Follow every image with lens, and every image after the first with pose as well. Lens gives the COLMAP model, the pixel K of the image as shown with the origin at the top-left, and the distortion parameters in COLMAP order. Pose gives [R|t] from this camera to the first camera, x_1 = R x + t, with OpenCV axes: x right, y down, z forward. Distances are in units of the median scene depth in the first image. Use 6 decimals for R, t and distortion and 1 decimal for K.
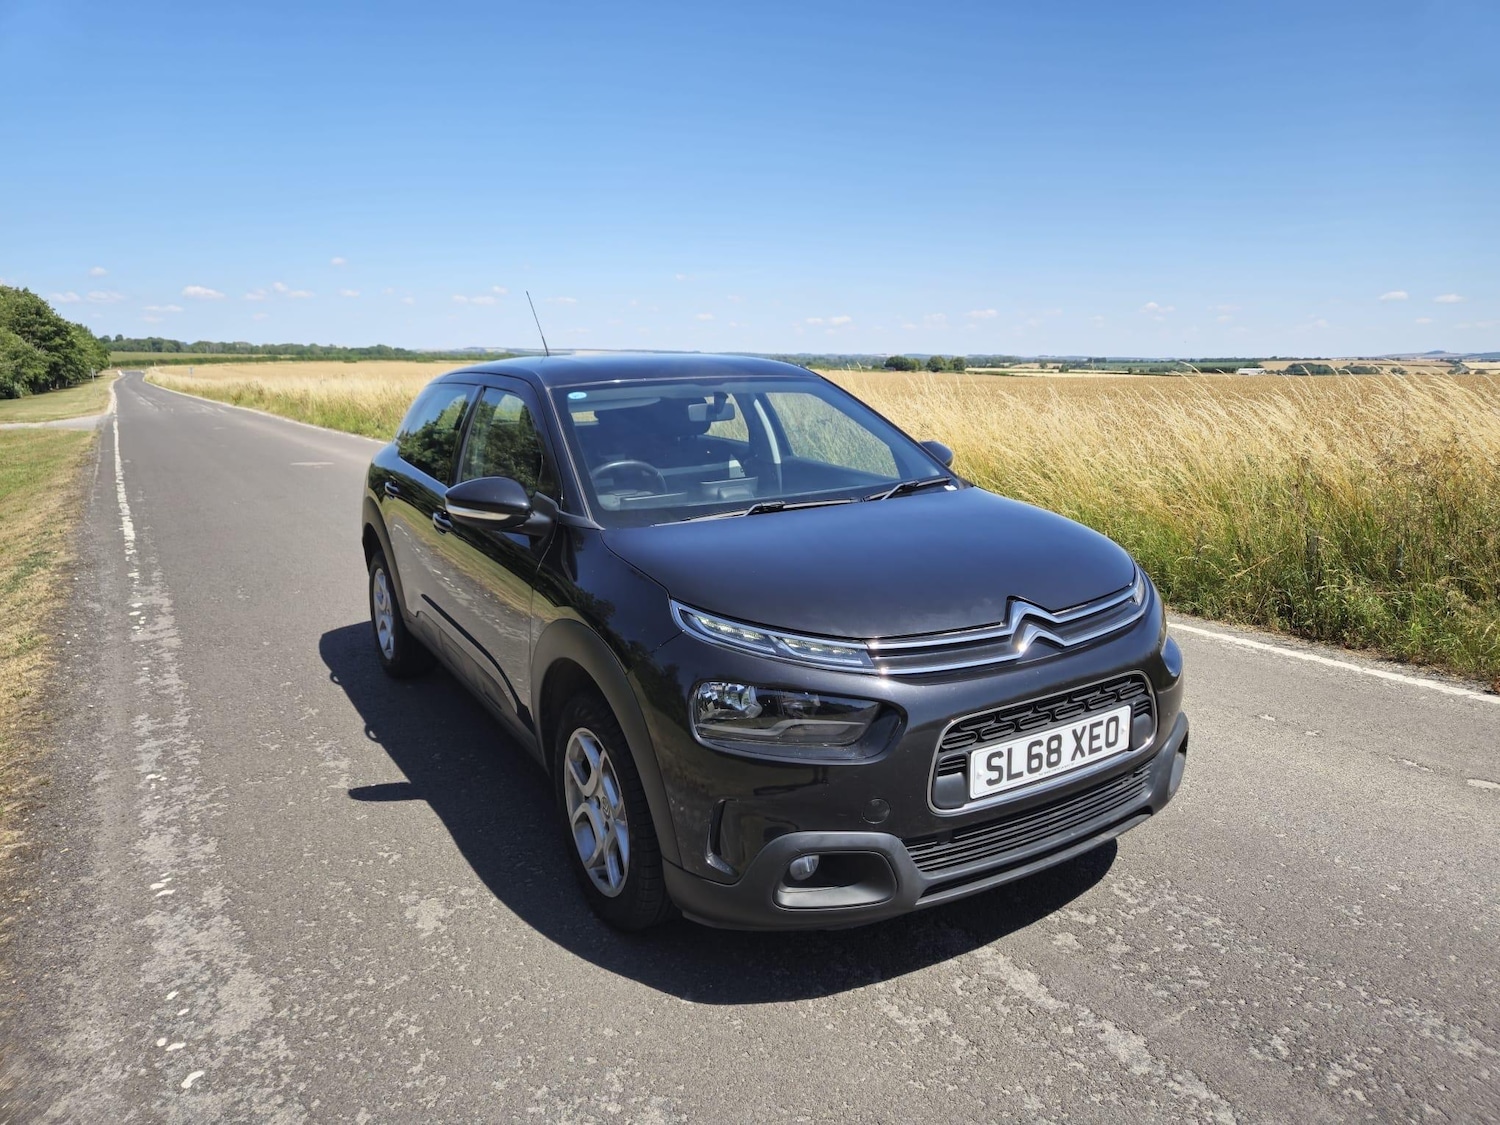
lens RADIAL K [[1012.6, 0, 763.7], [0, 1012.6, 548.2], [0, 0, 1]] dist [0.075377, -0.062582]
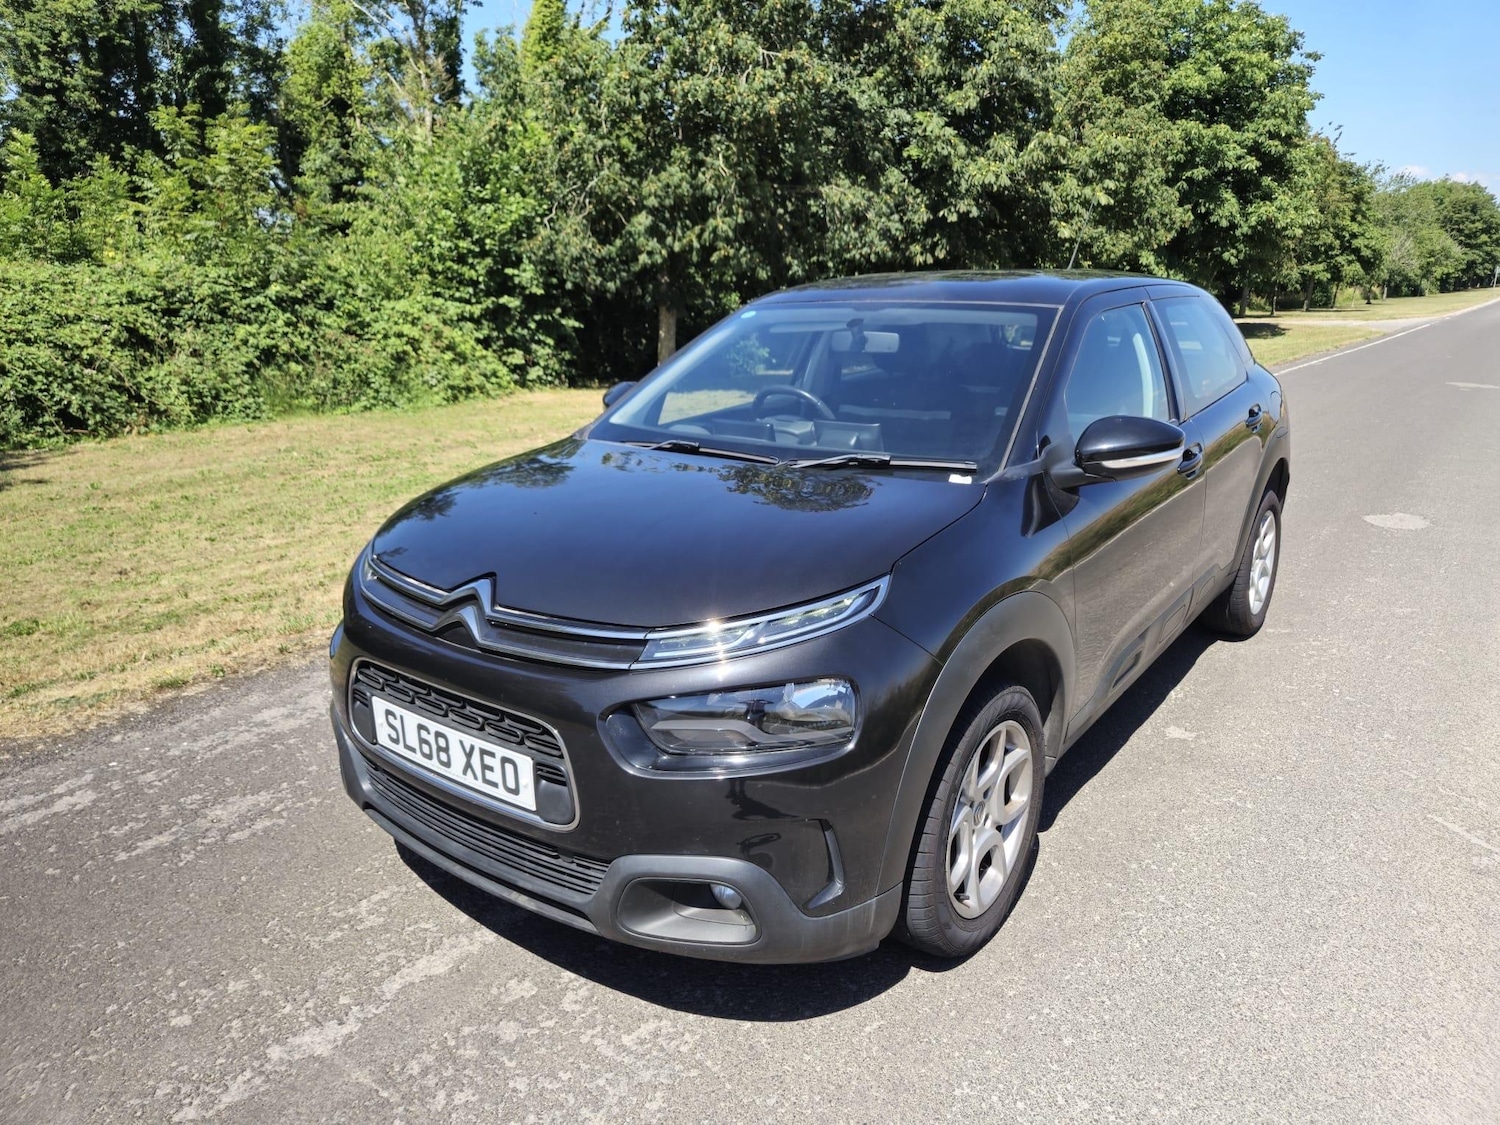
lens RADIAL K [[1012.6, 0, 754.2], [0, 1012.6, 560.6], [0, 0, 1]] dist [0.075377, -0.062582]
pose [[0.348186, 0.269408, -0.897878, 1.076692], [-0.173661, 0.959772, 0.220636, -0.188510], [0.921199, 0.079104, 0.380965, 0.864937]]
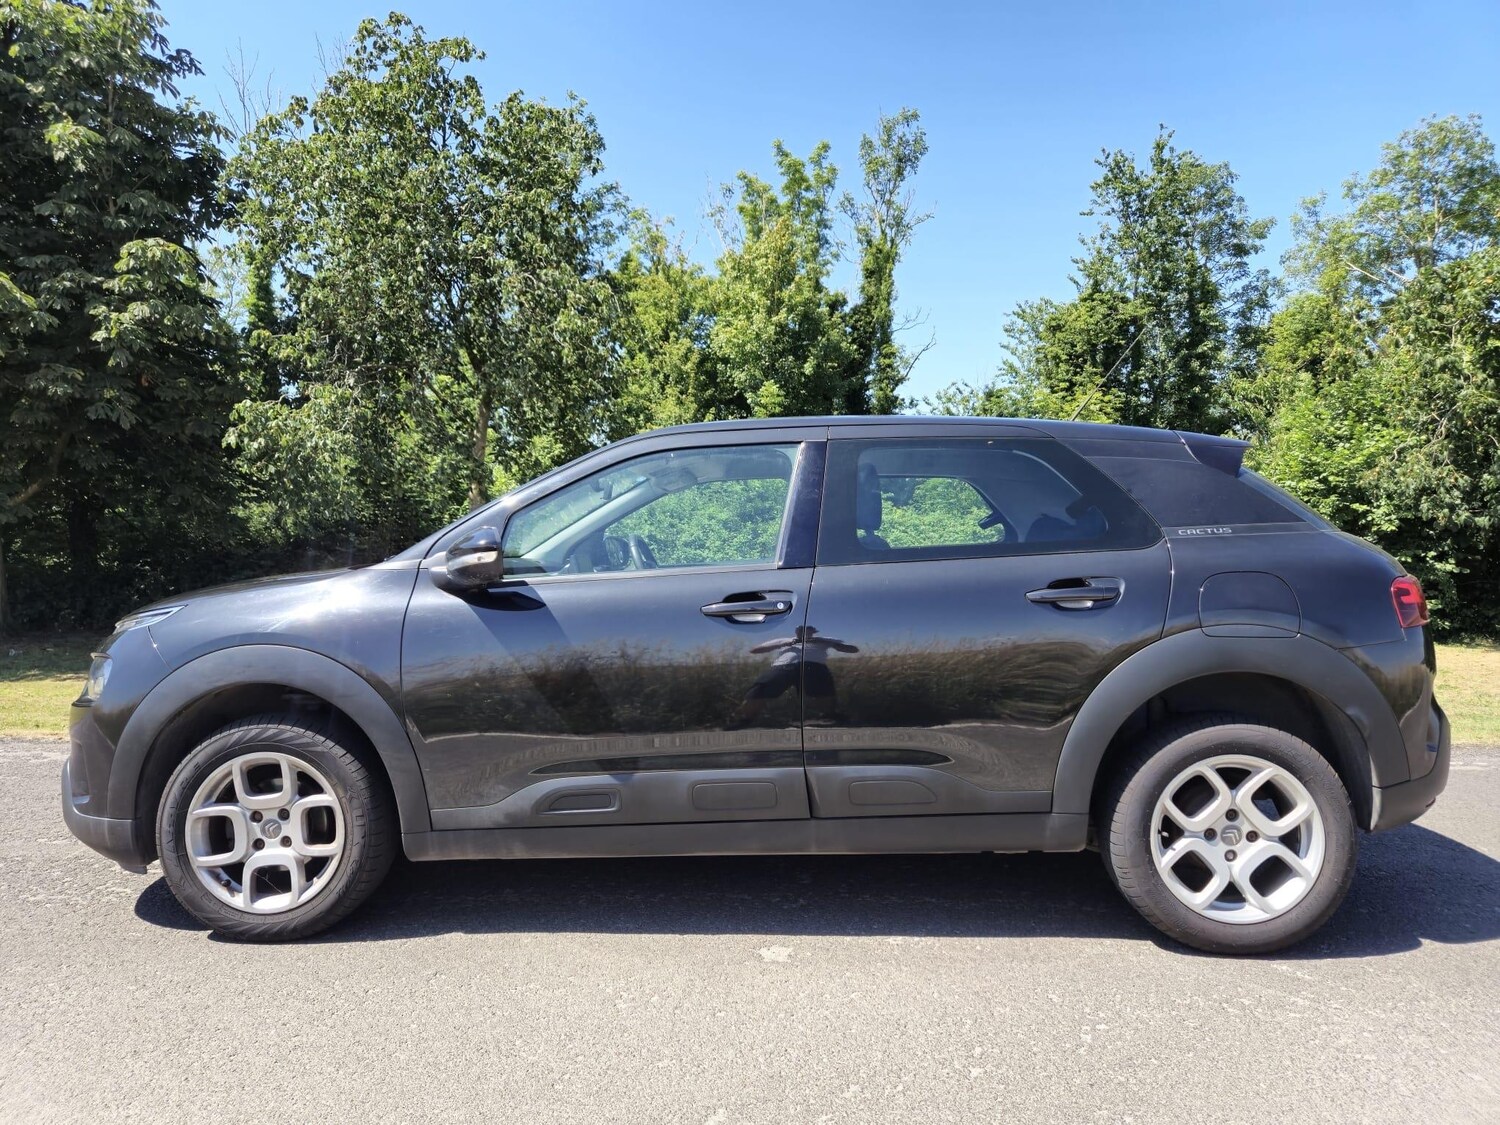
lens RADIAL K [[1012.6, 0, 748.6], [0, 1012.6, 557.5], [0, 0, 1]] dist [0.075377, -0.062582]
pose [[-0.579540, 0.034165, -0.814228, 0.984450], [-0.134680, 0.981367, 0.137038, -0.322076], [0.803738, 0.189079, -0.564140, 2.441282]]
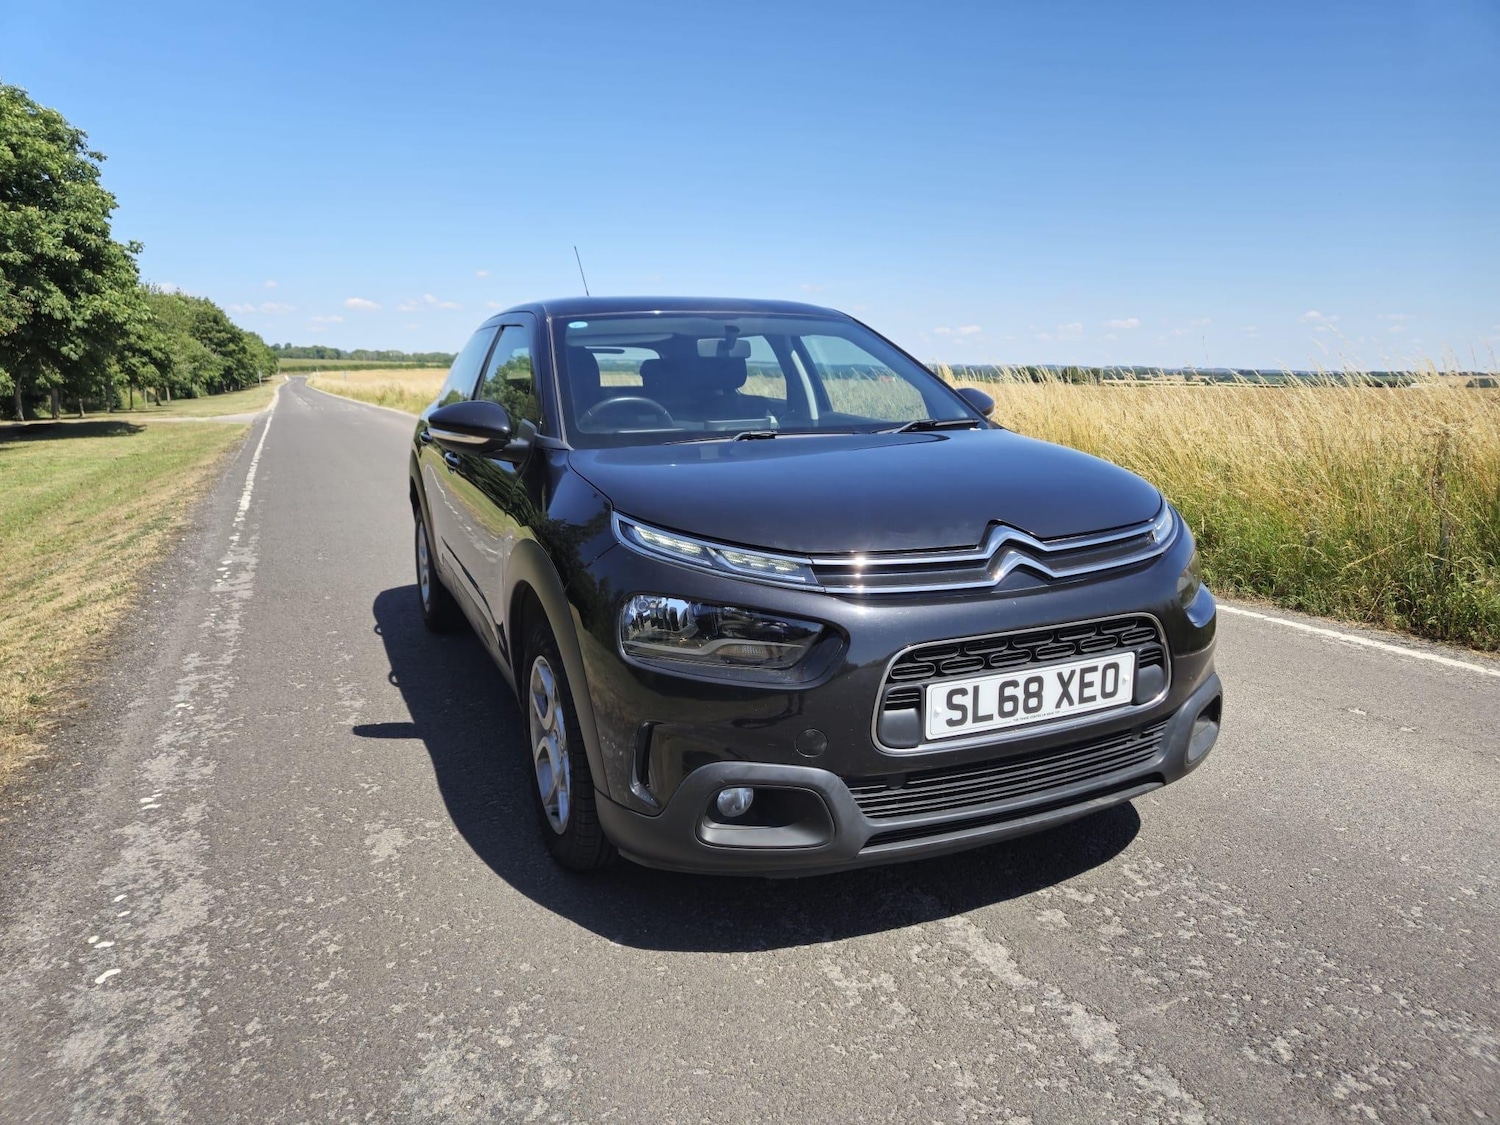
lens RADIAL K [[1012.6, 0, 745.9], [0, 1012.6, 561.1], [0, 0, 1]] dist [0.075377, -0.062582]
pose [[0.990386, 0.033576, -0.134197, 0.147939], [-0.033338, 0.999436, 0.004022, 0.085494], [0.134256, 0.000490, 0.990947, 0.096788]]
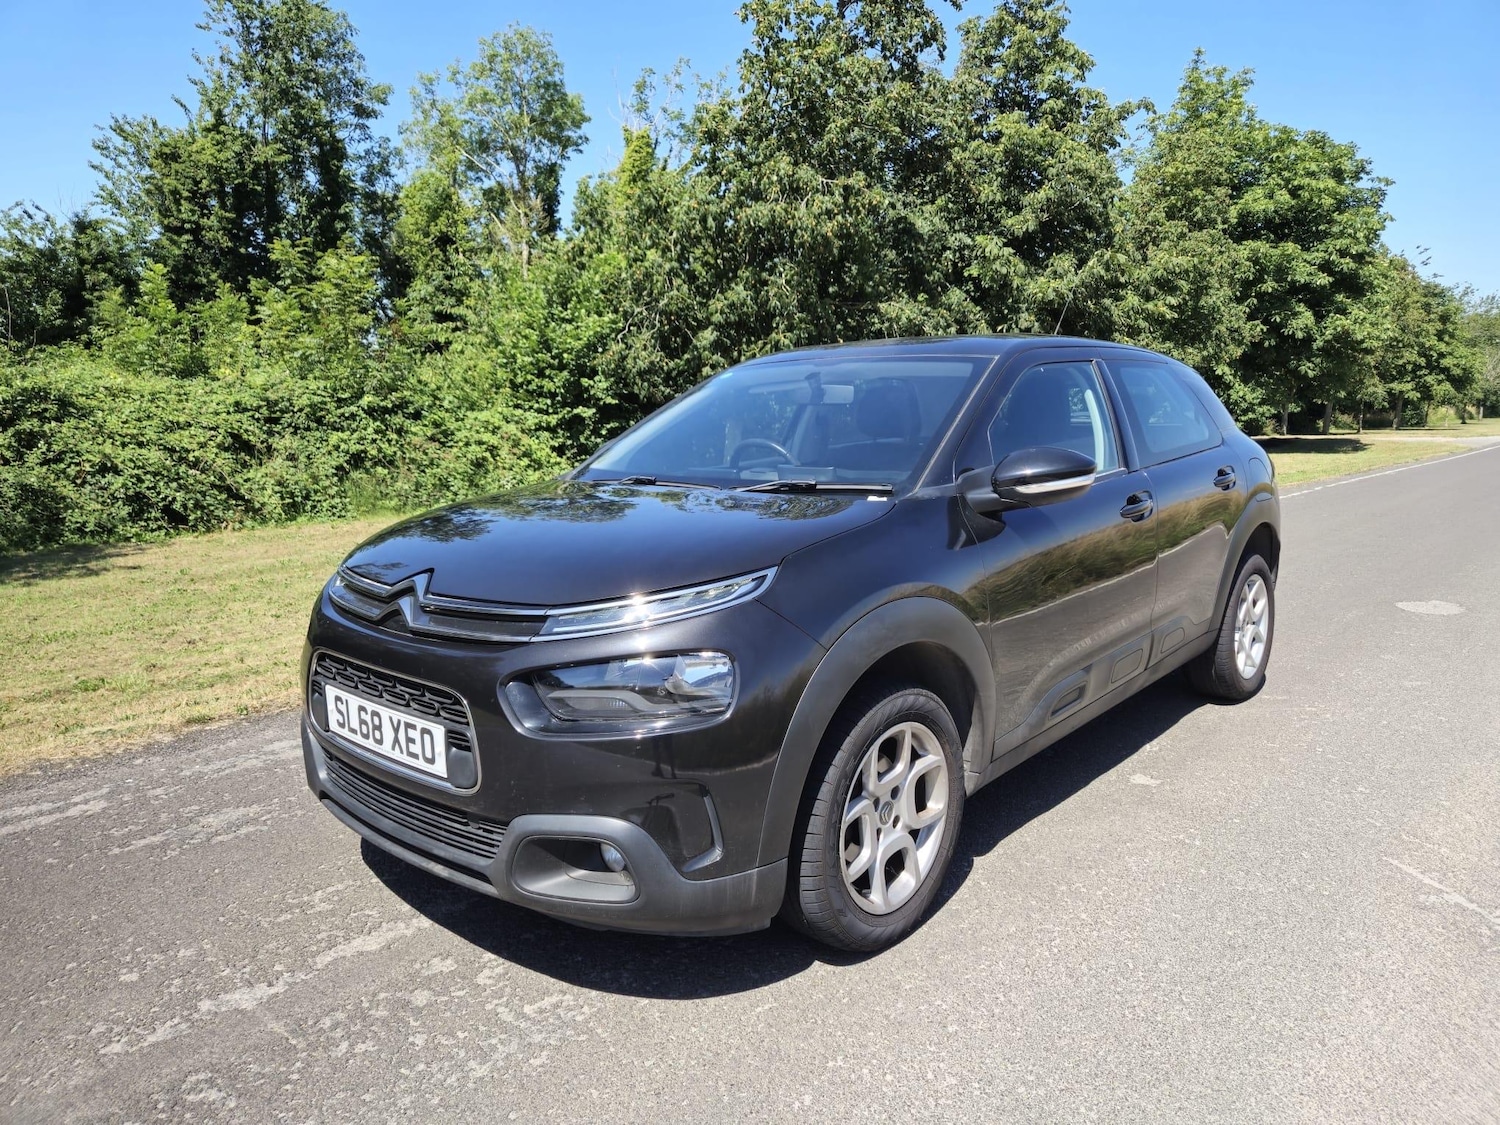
lens RADIAL K [[1012.6, 0, 757.0], [0, 1012.6, 559.3], [0, 0, 1]] dist [0.075377, -0.062582]
pose [[0.273504, 0.166868, -0.947286, 1.215011], [-0.174418, 0.977114, 0.121764, -0.128848], [0.945925, 0.131921, 0.296349, 0.991964]]
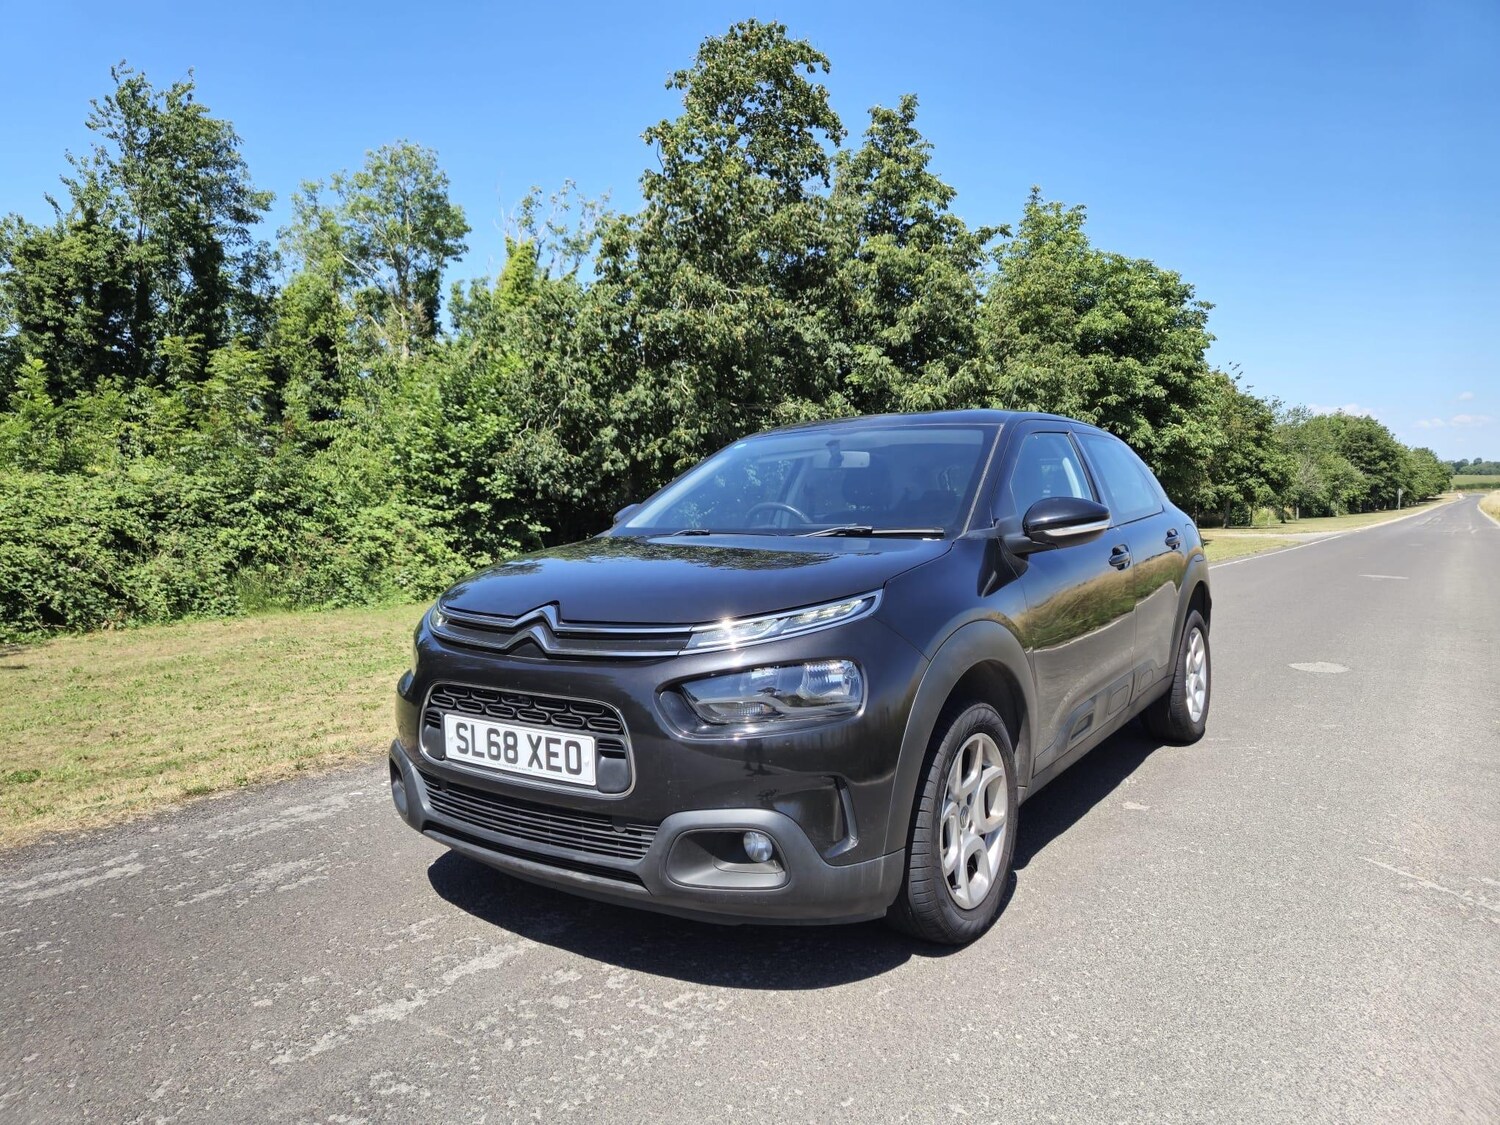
lens RADIAL K [[1012.6, 0, 736.6], [0, 1012.6, 557.2], [0, 0, 1]] dist [0.075377, -0.062582]
pose [[0.379181, 0.066639, -0.922920, 1.257677], [-0.167990, 0.985786, 0.002160, -0.029937], [0.909946, 0.154222, 0.384986, 0.751781]]
